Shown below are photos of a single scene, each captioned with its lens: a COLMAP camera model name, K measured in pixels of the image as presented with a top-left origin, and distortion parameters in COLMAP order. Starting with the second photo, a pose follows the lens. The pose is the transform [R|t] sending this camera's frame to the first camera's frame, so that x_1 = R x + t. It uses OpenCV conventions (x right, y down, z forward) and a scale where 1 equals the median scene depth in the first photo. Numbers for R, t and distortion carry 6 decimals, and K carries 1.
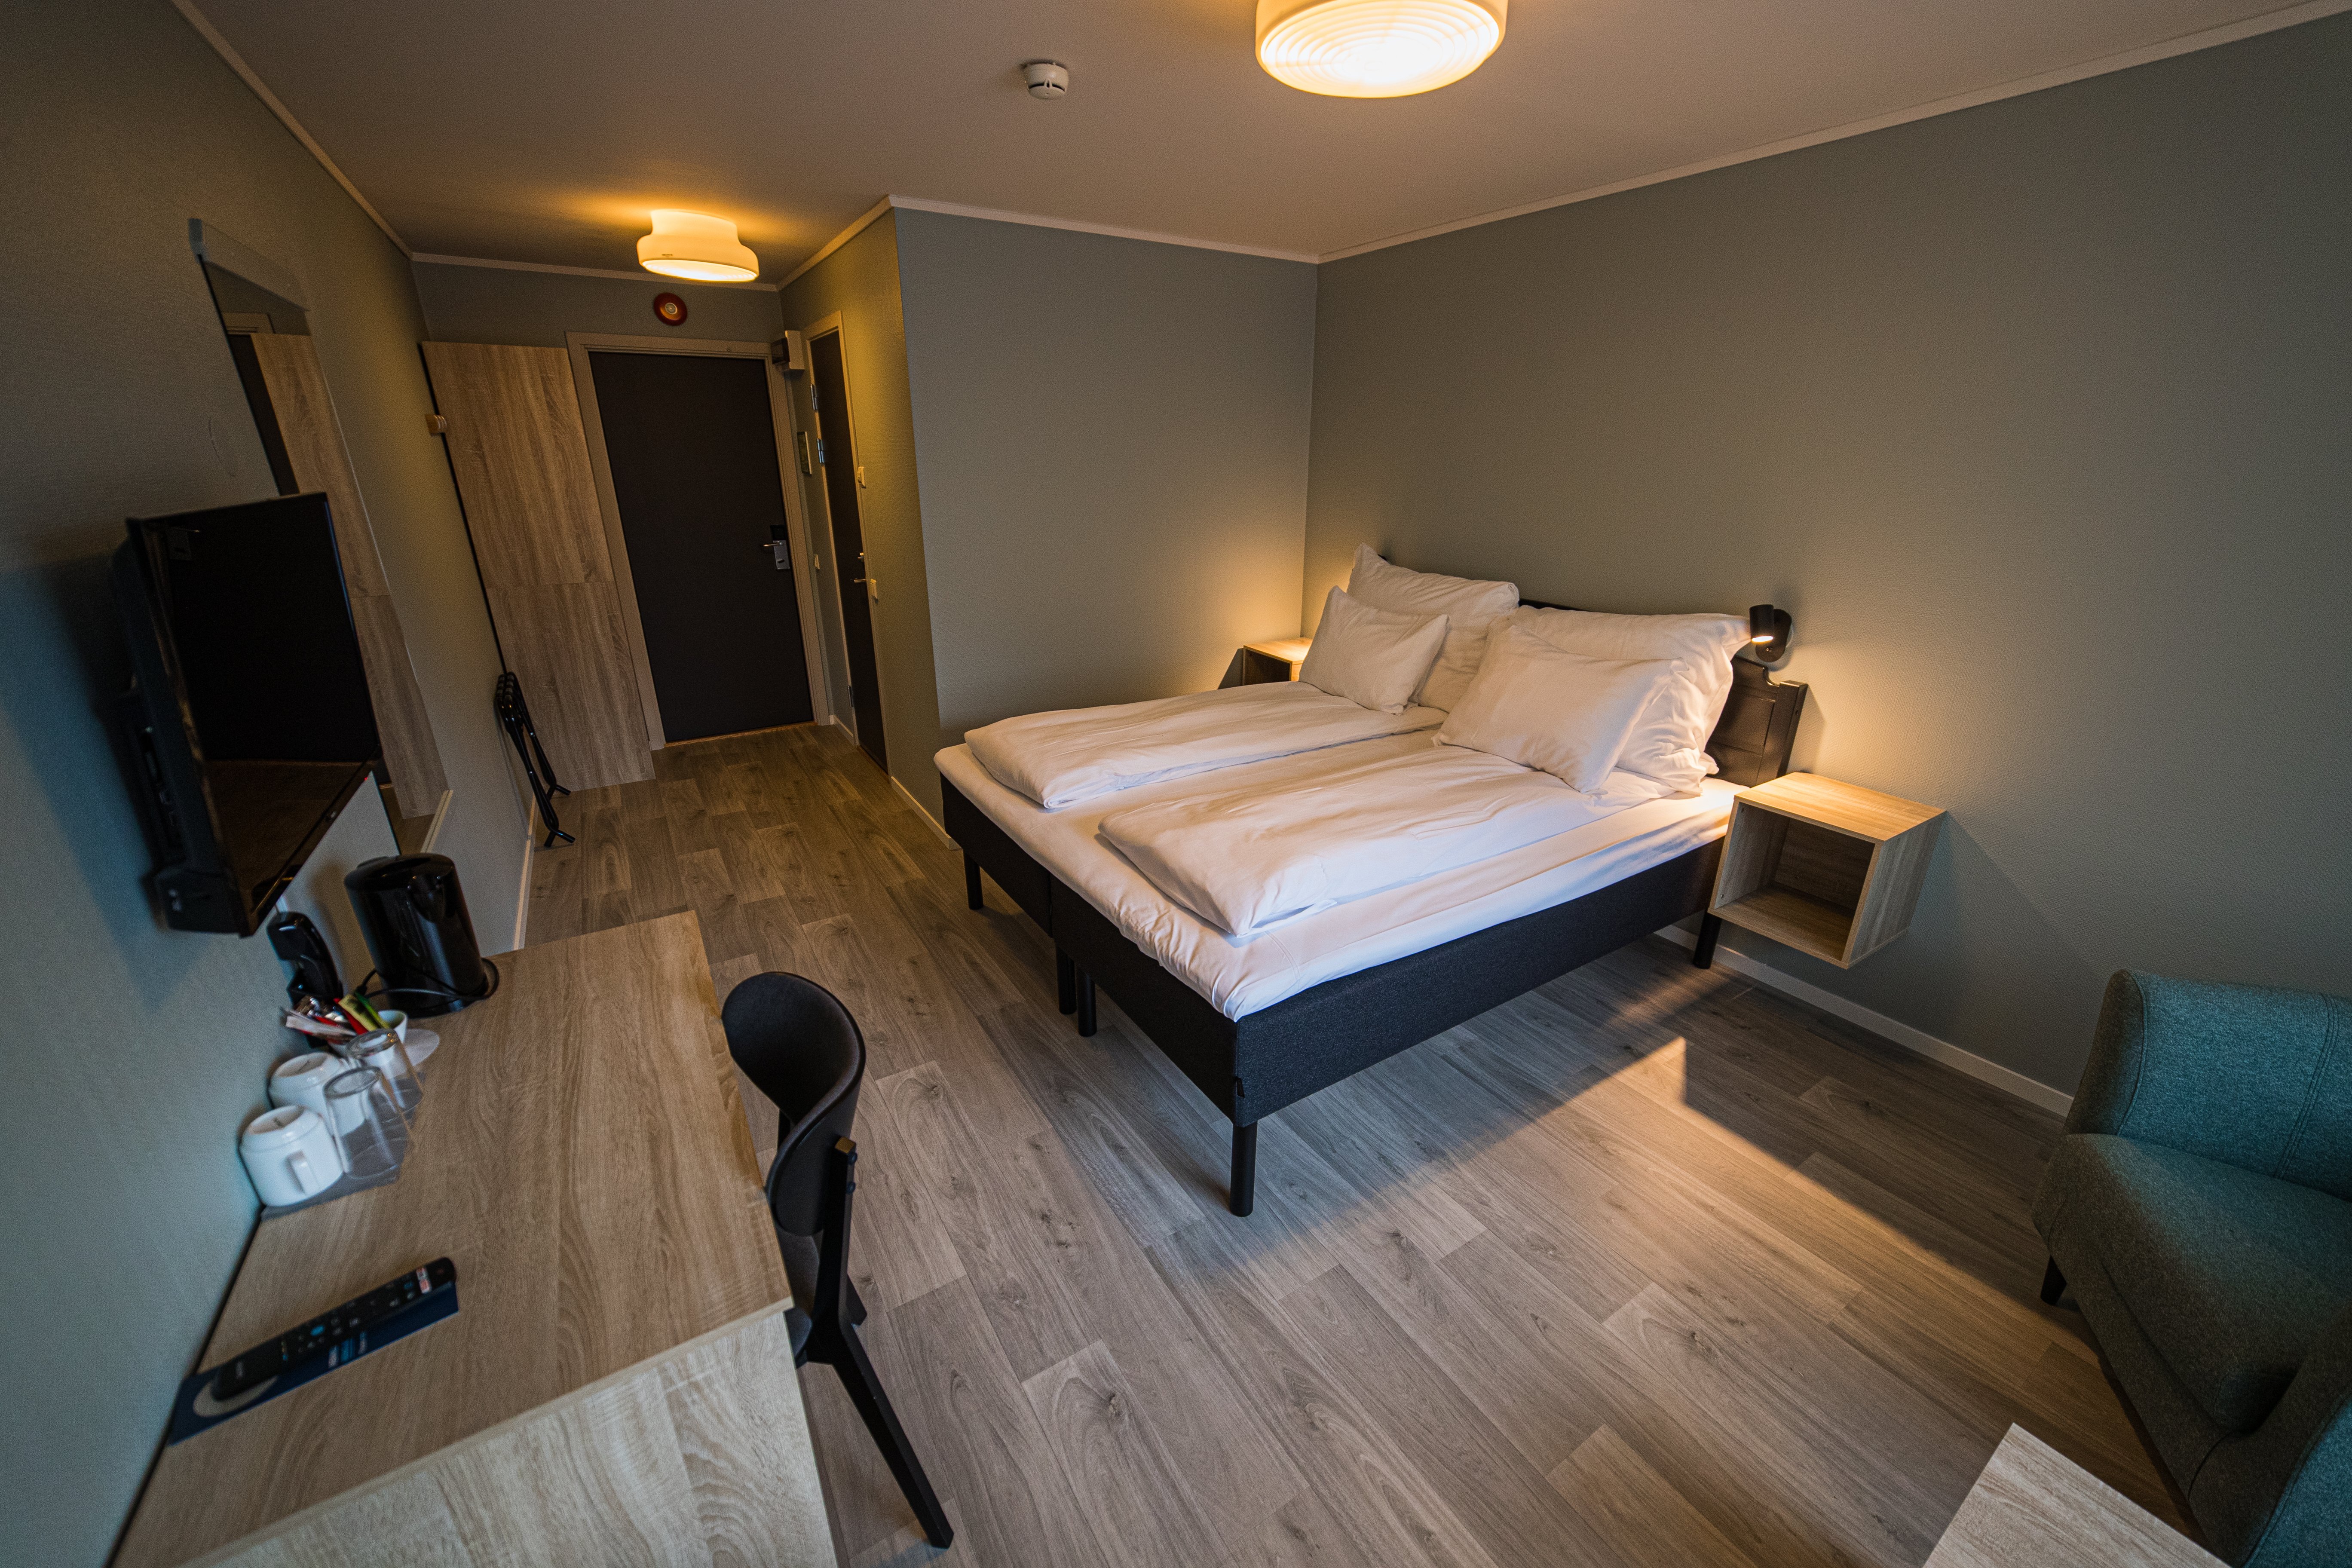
lens RADIAL K [[921.4, 0, 1176.0], [0, 921.4, 784.0], [0, 0, 1]] dist [-0.002616, -0.000052]
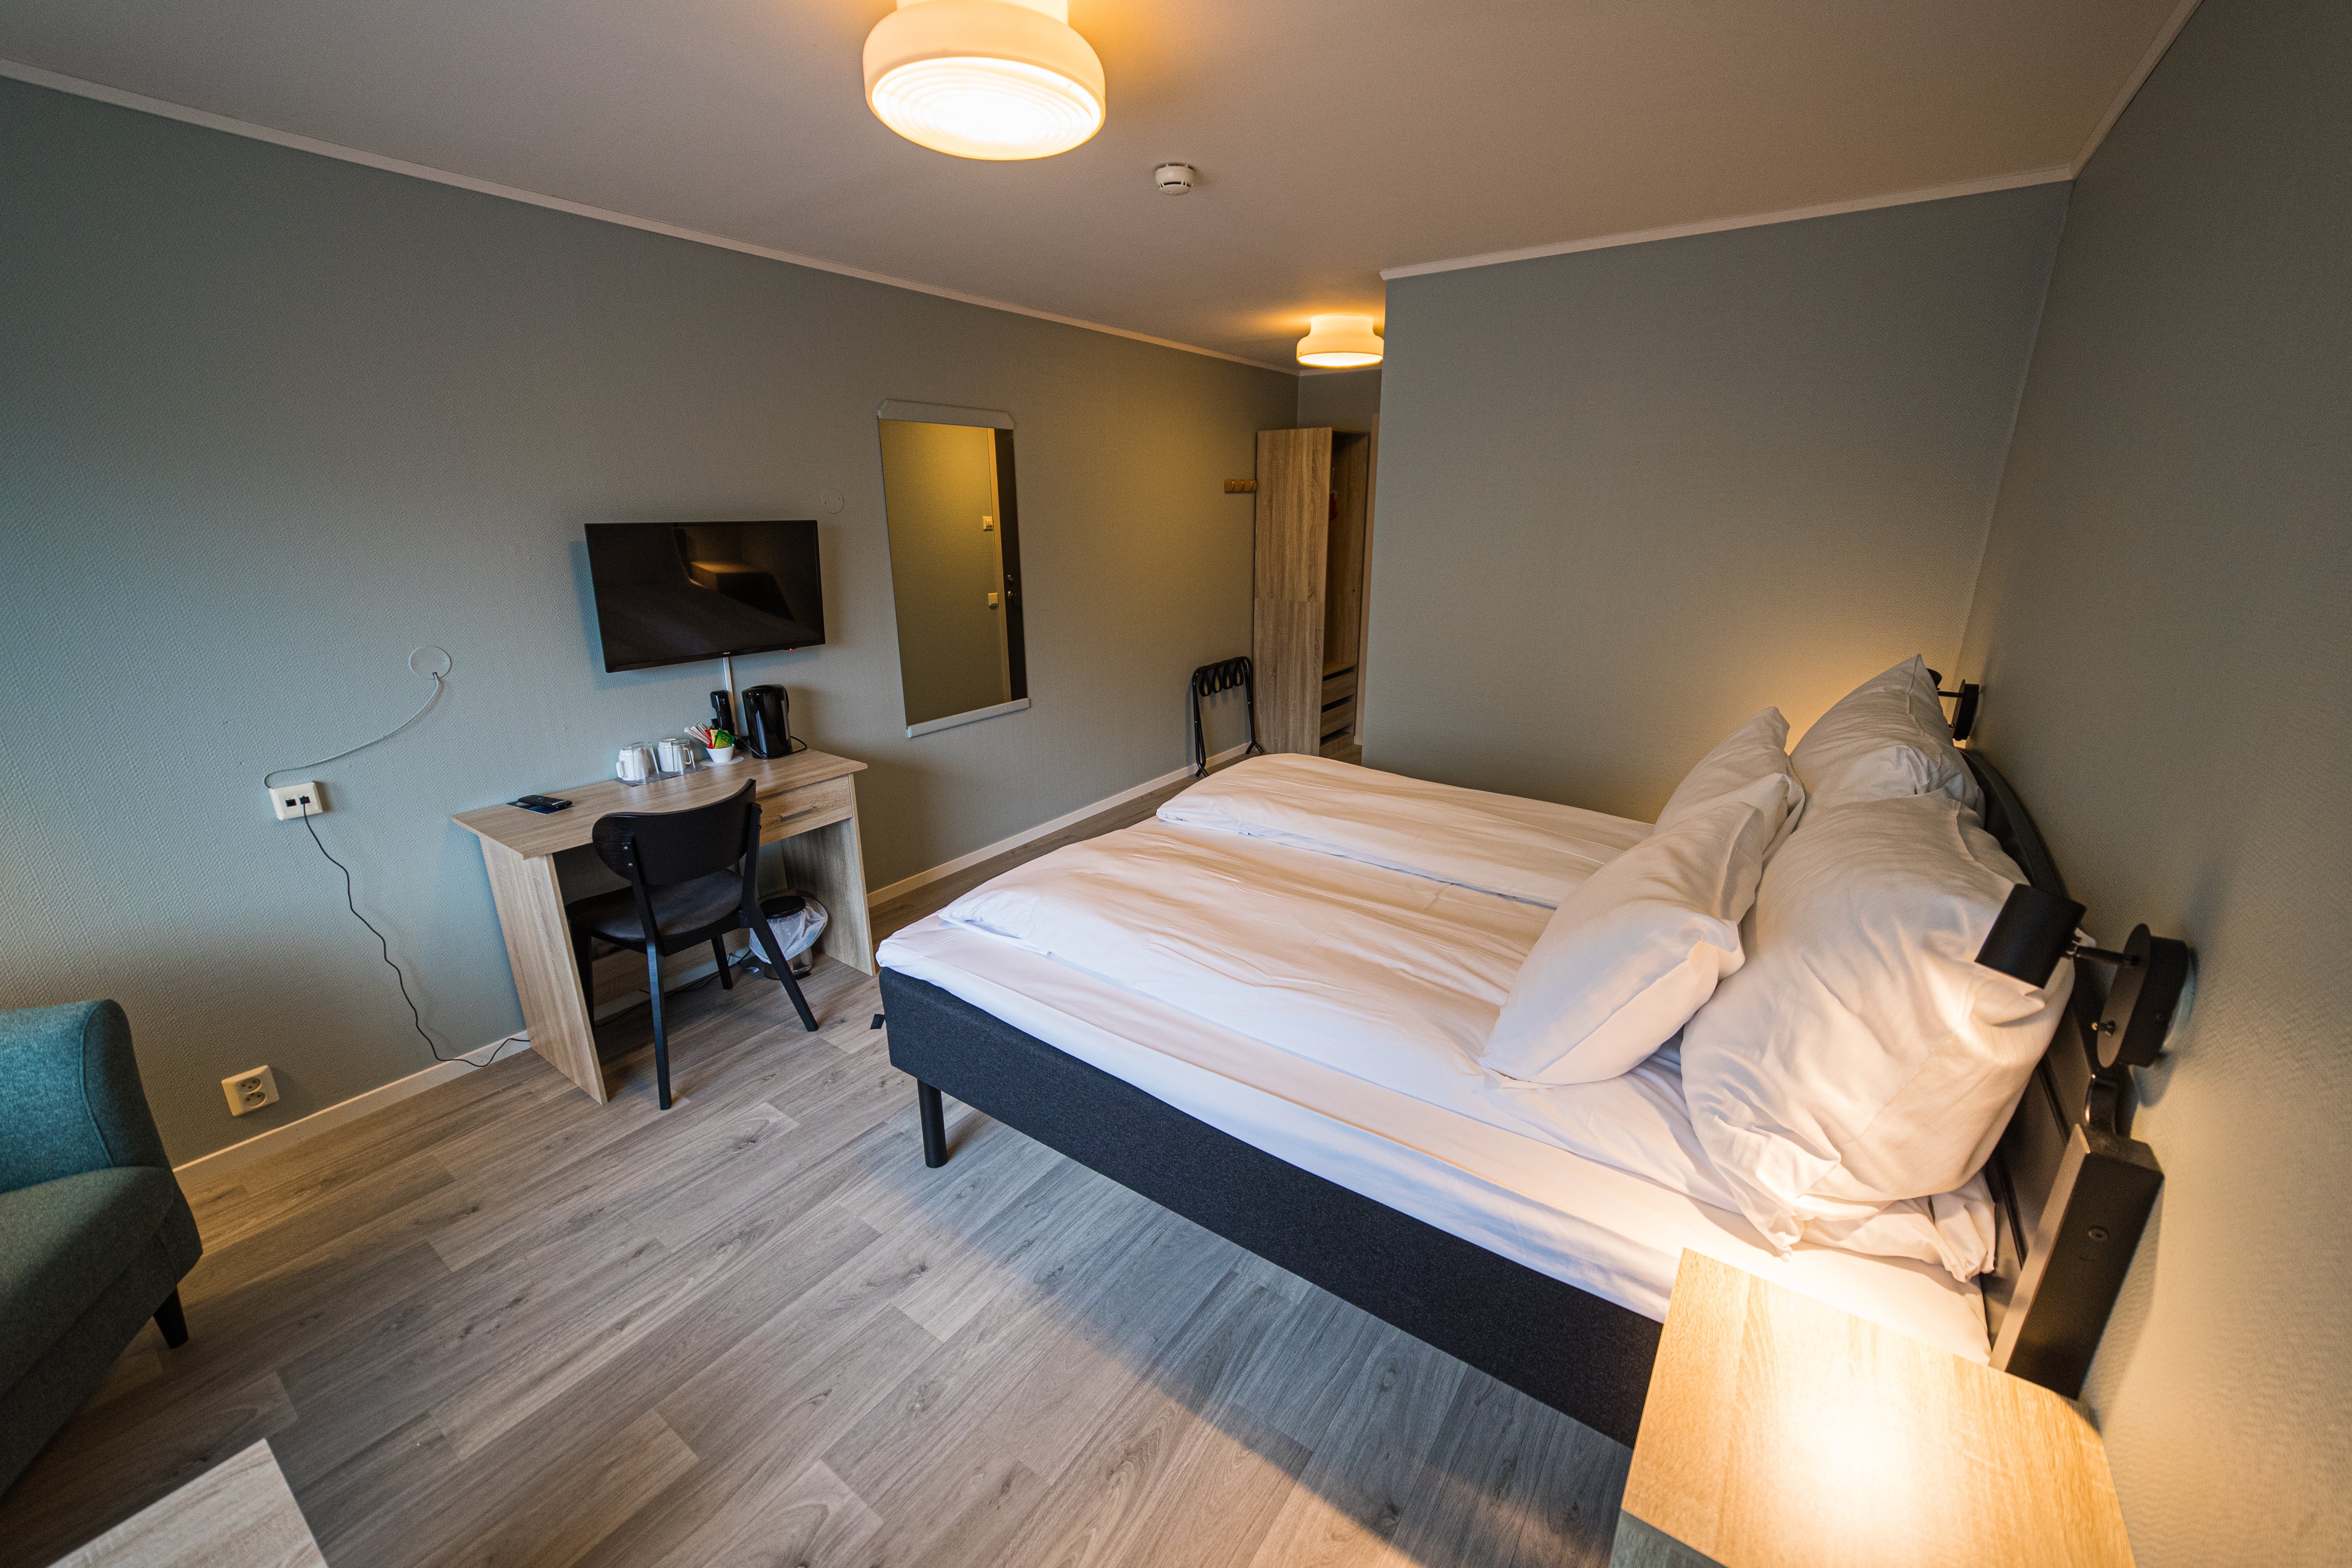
lens RADIAL K [[922.7, 0, 1176.0], [0, 922.7, 784.0], [0, 0, 1]] dist [0.001287, 0.008697]
pose [[0.359214, 0.265384, -0.894727, 1.053732], [-0.313674, 0.937274, 0.152071, -0.230625], [0.878962, 0.226027, 0.419926, 0.678004]]
